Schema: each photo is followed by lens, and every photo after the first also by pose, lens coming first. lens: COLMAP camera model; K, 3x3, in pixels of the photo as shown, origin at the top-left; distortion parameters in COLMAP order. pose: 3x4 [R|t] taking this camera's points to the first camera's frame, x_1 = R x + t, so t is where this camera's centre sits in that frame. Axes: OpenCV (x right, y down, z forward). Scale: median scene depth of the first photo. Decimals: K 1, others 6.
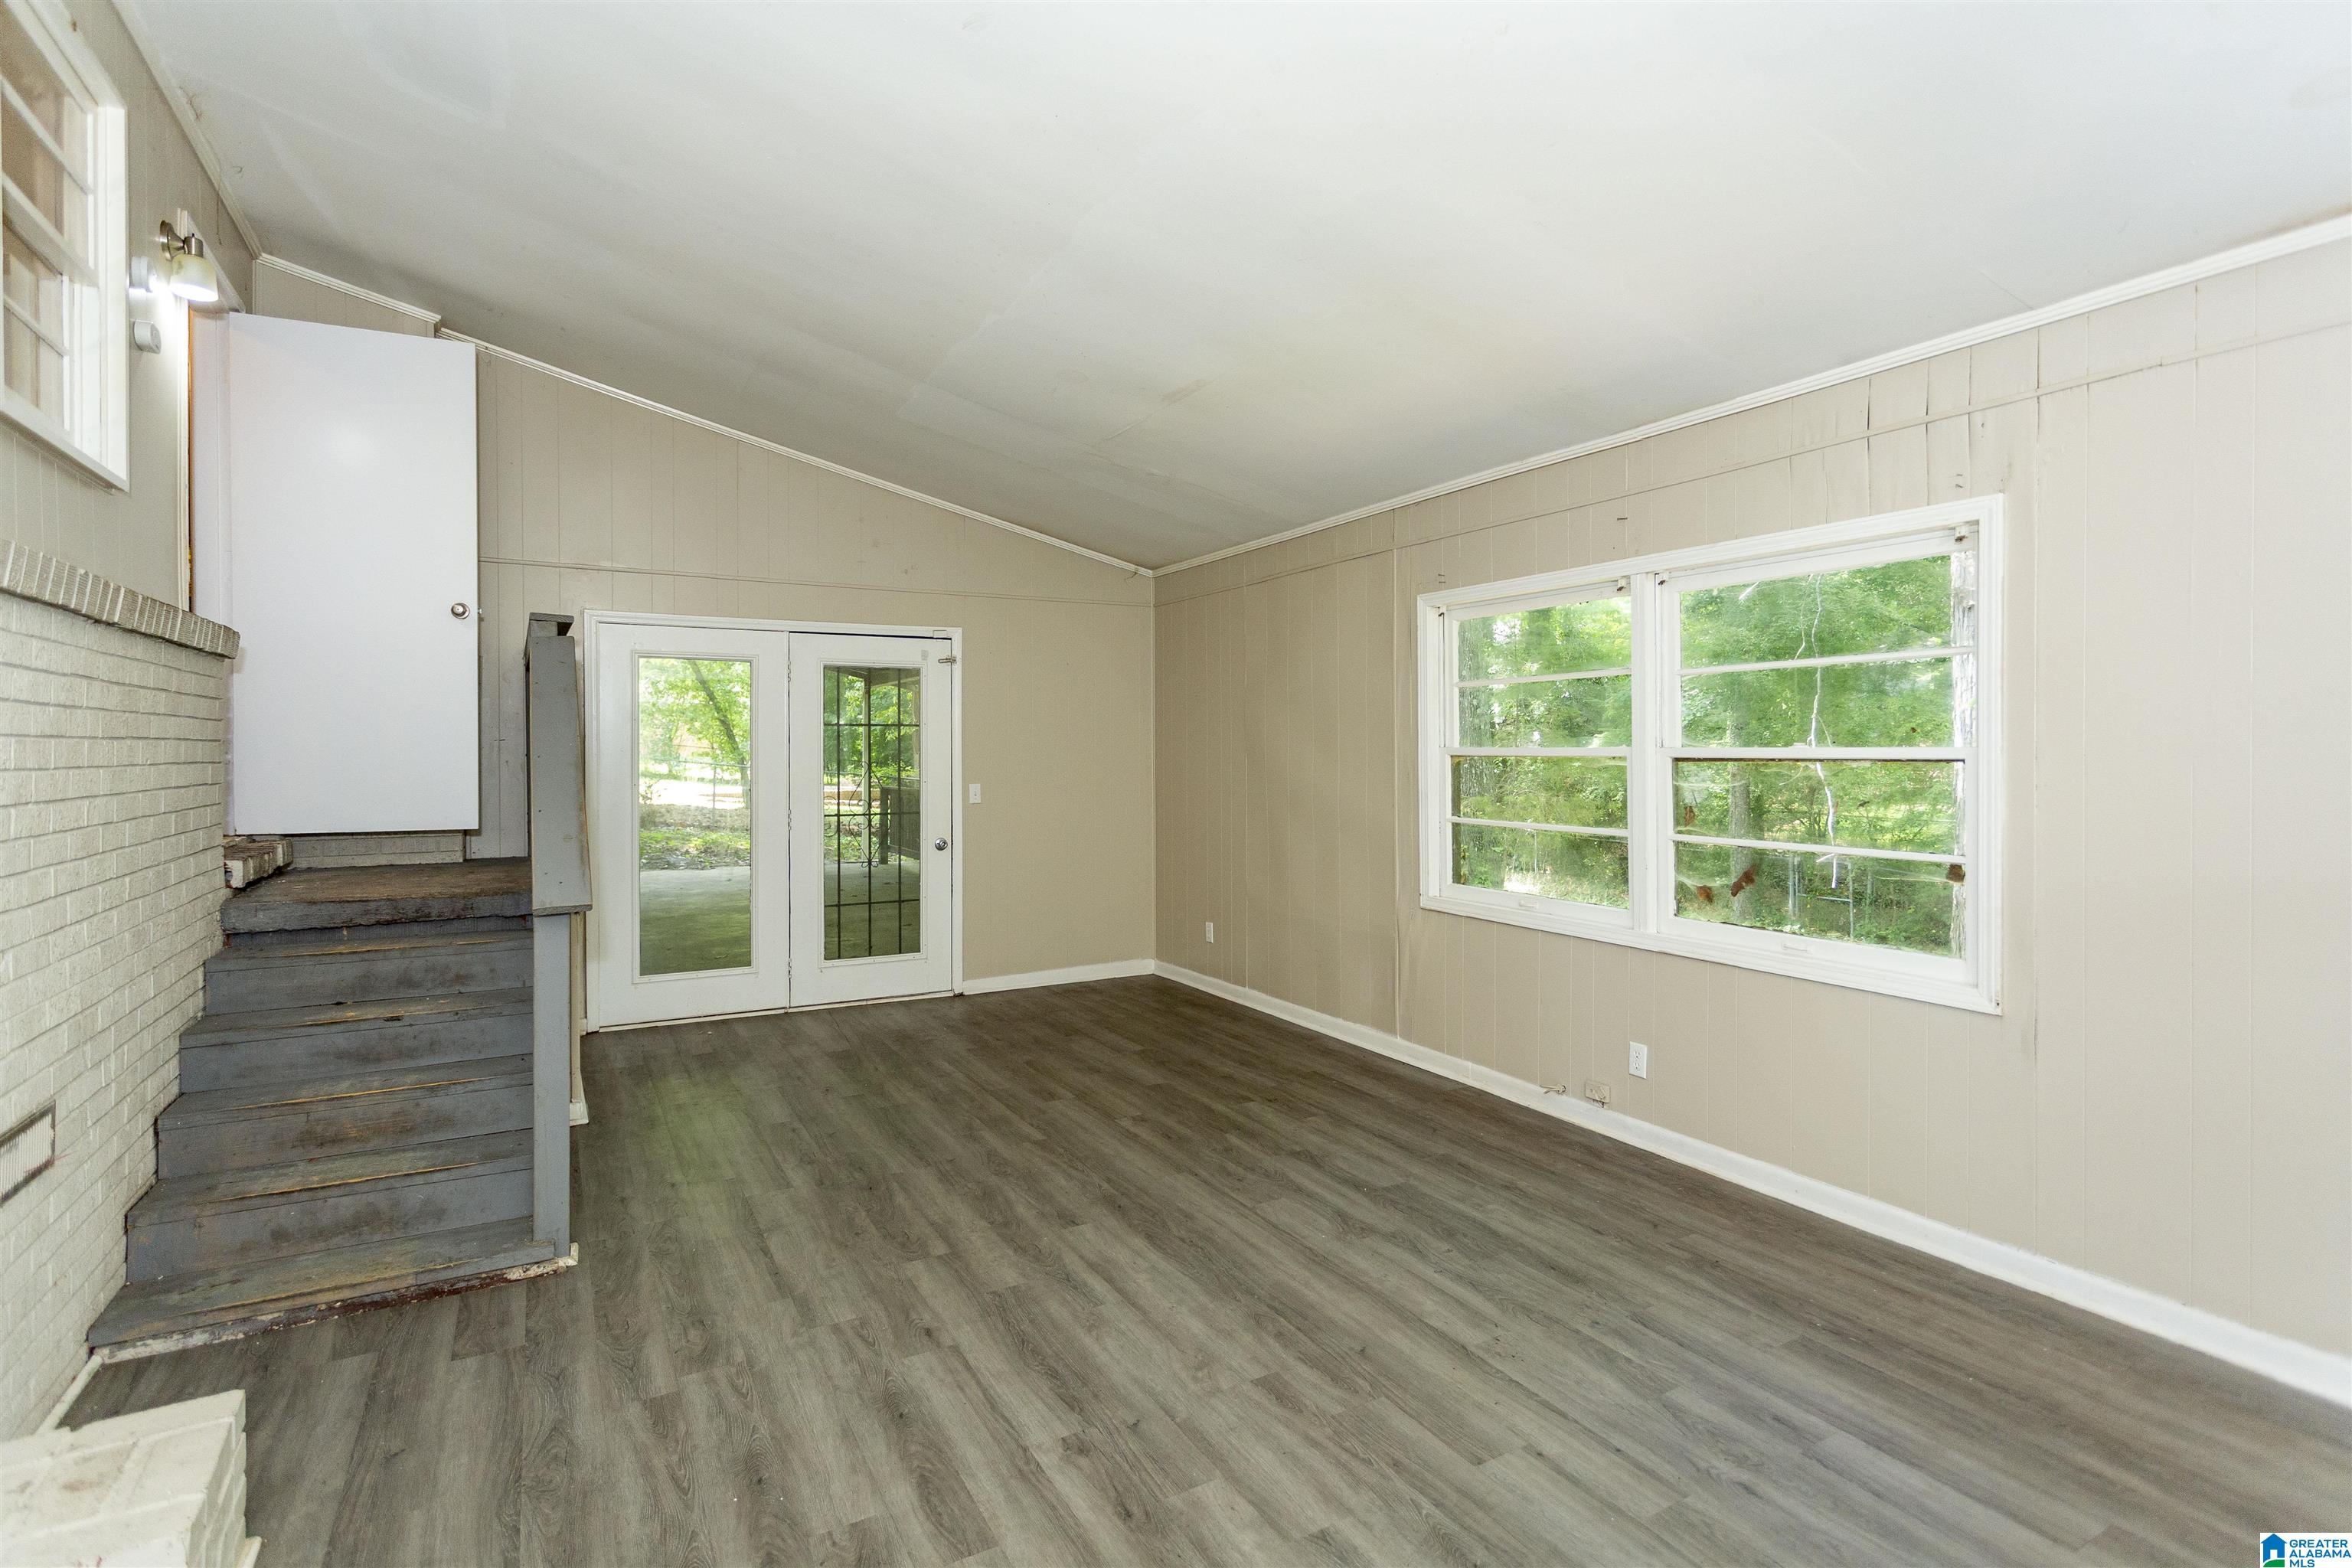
lens RADIAL K [[1108.4, 0, 1182.7], [0, 1108.4, 753.3], [0, 0, 1]] dist [0.000043, 0.000224]
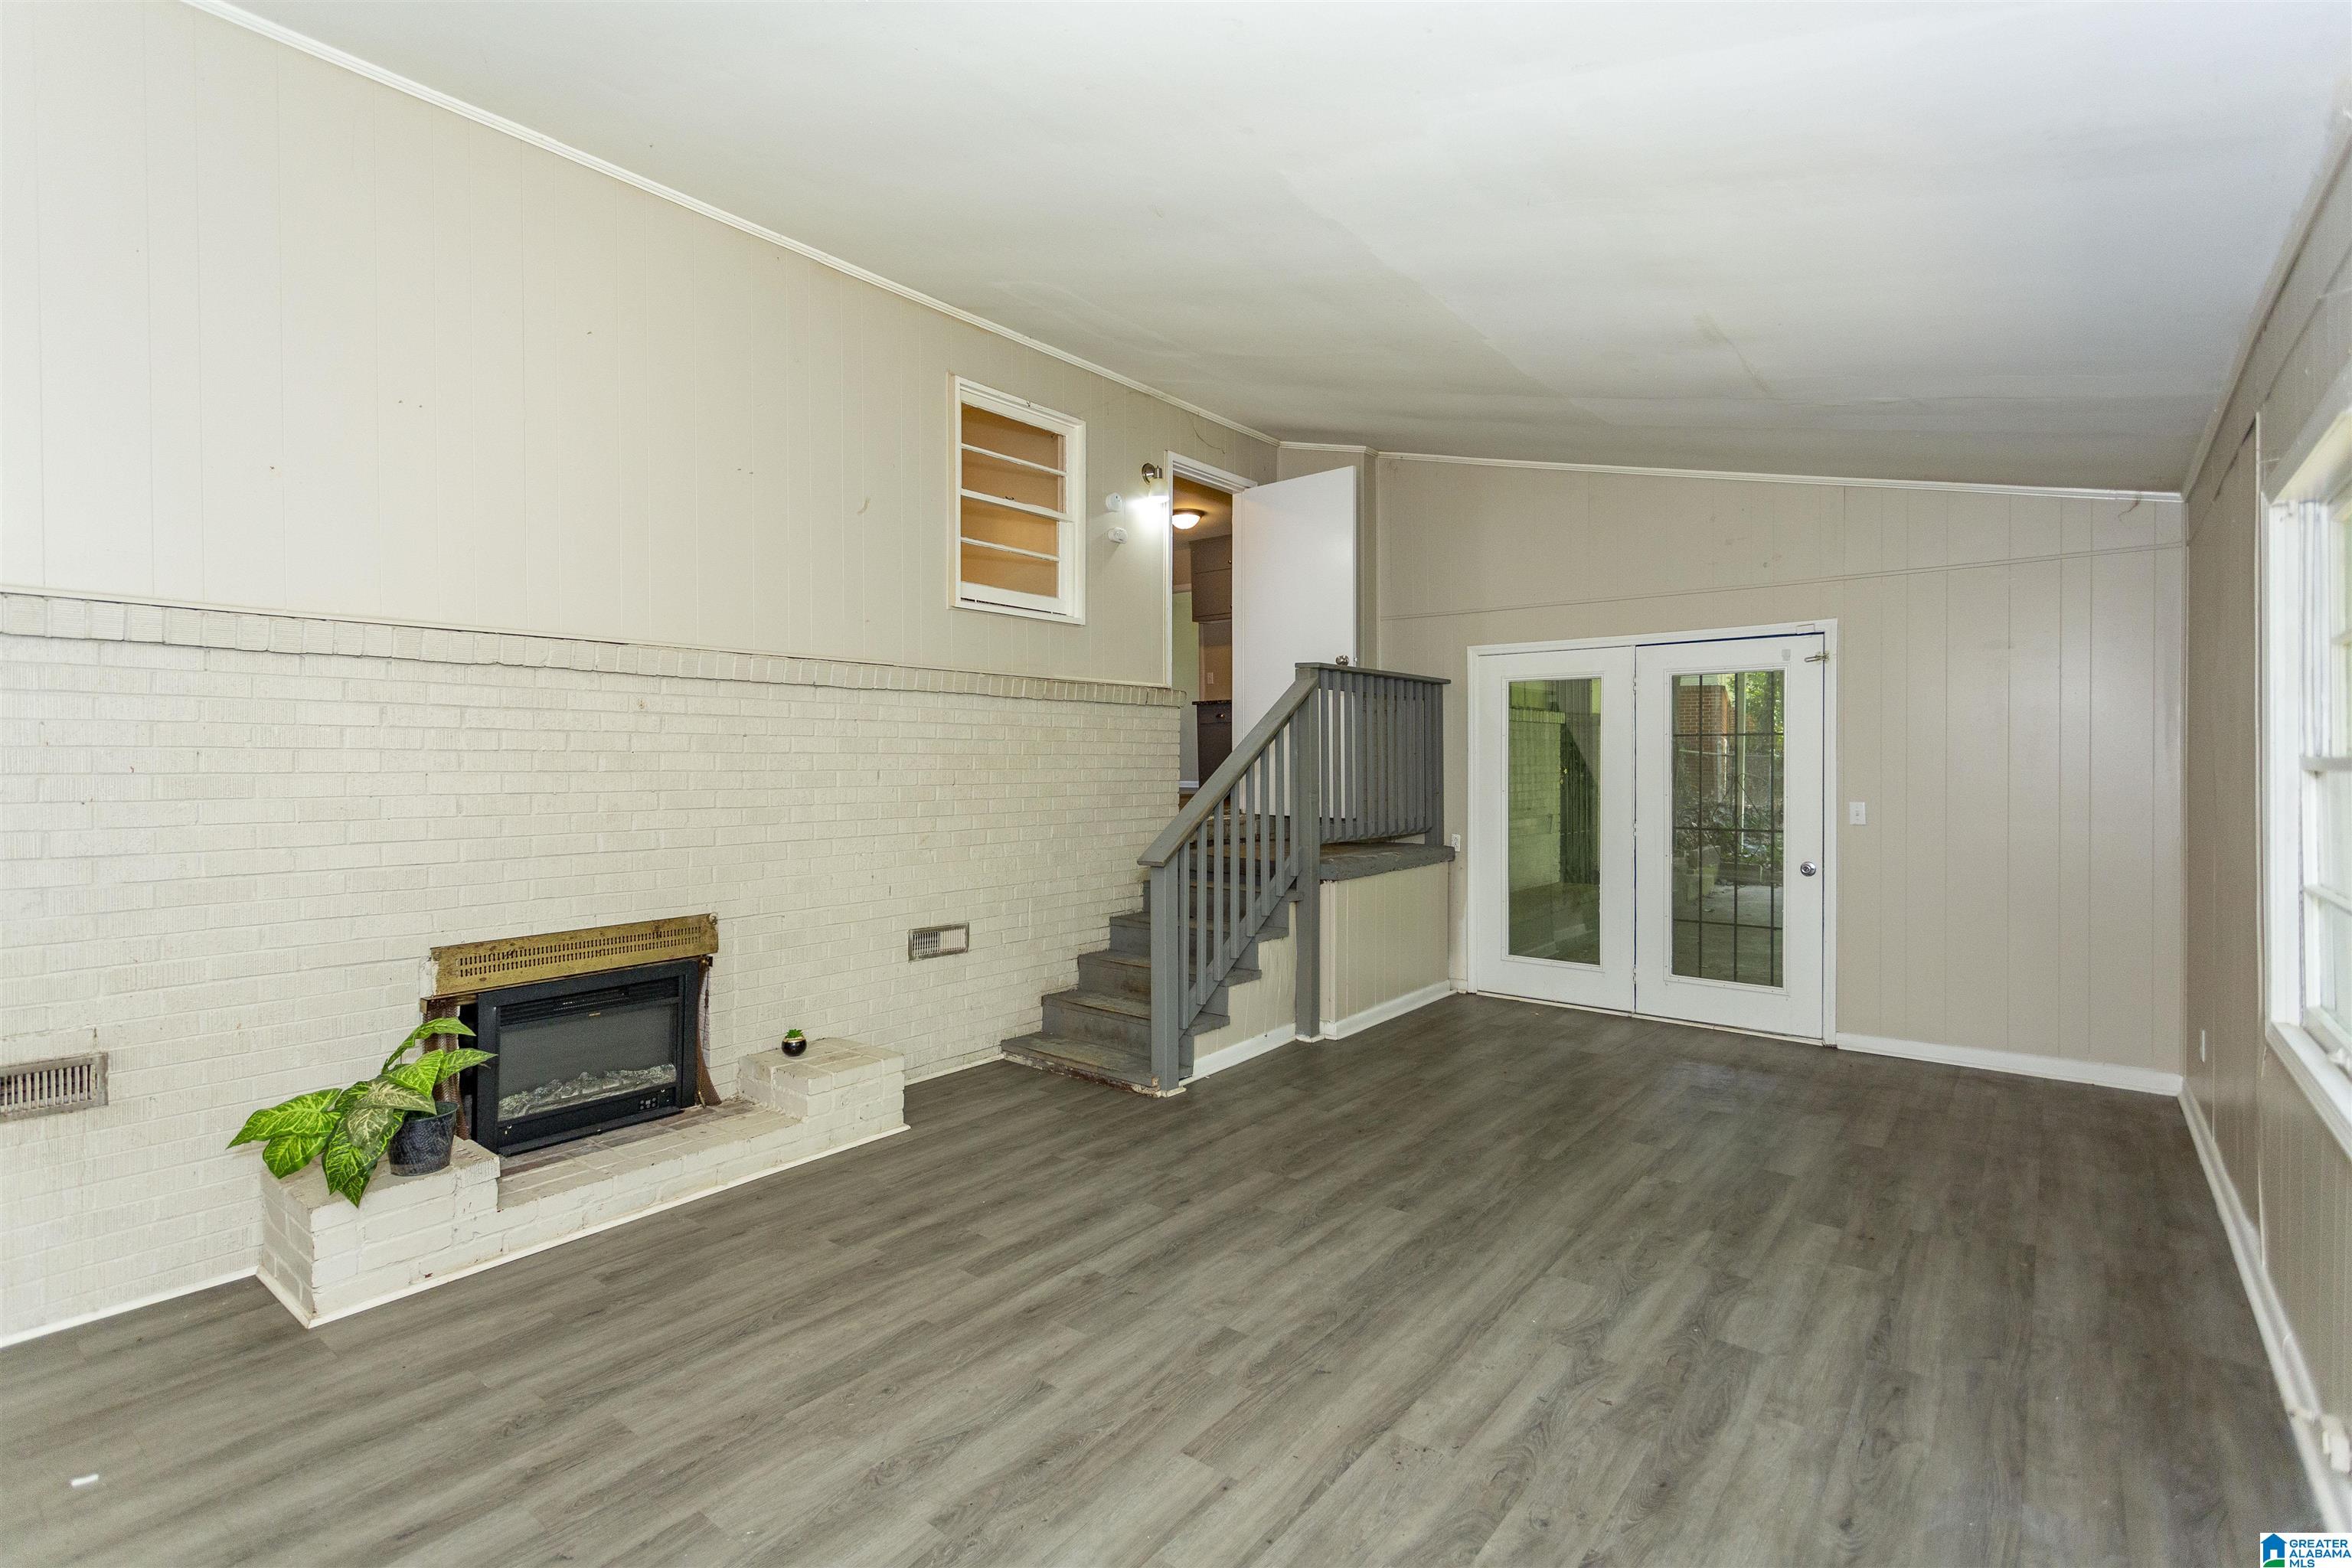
lens RADIAL K [[1125.4, 0, 1170.4], [0, 1125.4, 772.1], [0, 0, 1]] dist [0.002420, 0.000798]
pose [[0.361510, 0.009458, -0.932320, 0.847244], [-0.002582, 0.999955, 0.009144, -0.001897], [0.932365, -0.000899, 0.361518, 0.417559]]
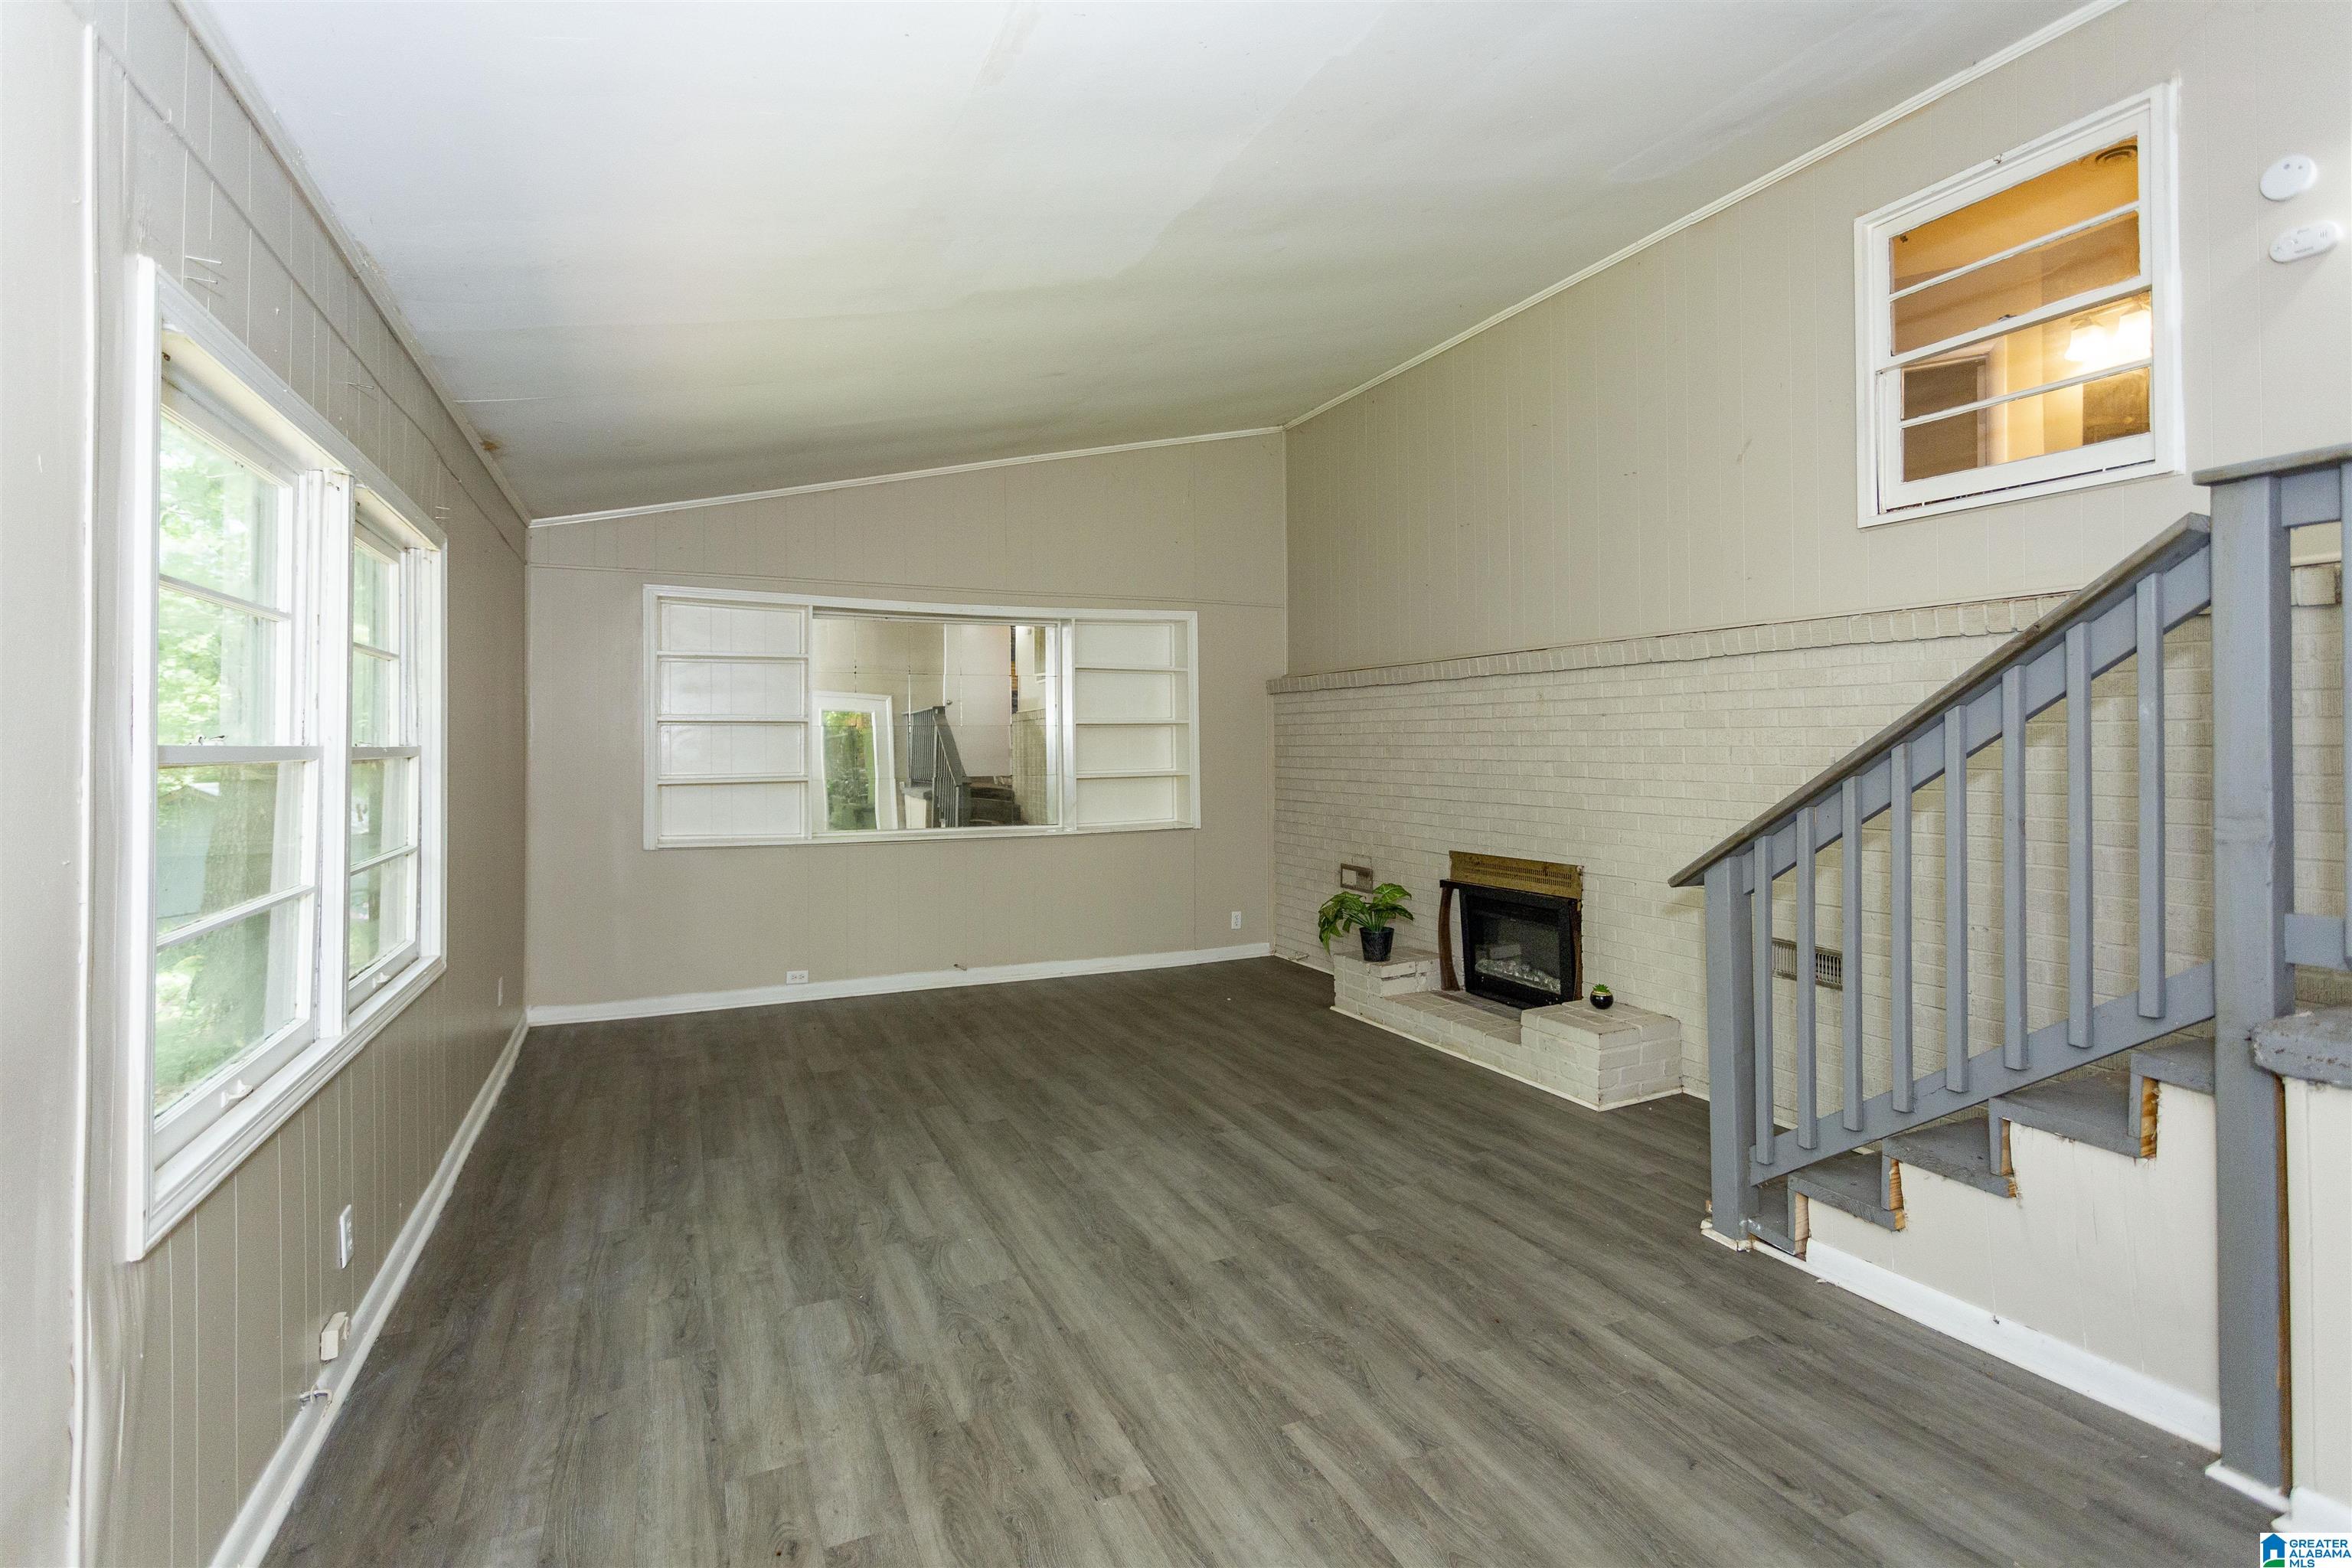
lens RADIAL K [[1133.3, 0, 1173.4], [0, 1133.3, 730.4], [0, 0, 1]] dist [-0.001296, 0.000458]
pose [[-0.993207, 0.010434, 0.115889, -0.173720], [0.009649, 0.999927, -0.007331, -0.004801], [-0.115957, -0.006163, -0.993235, 1.985610]]
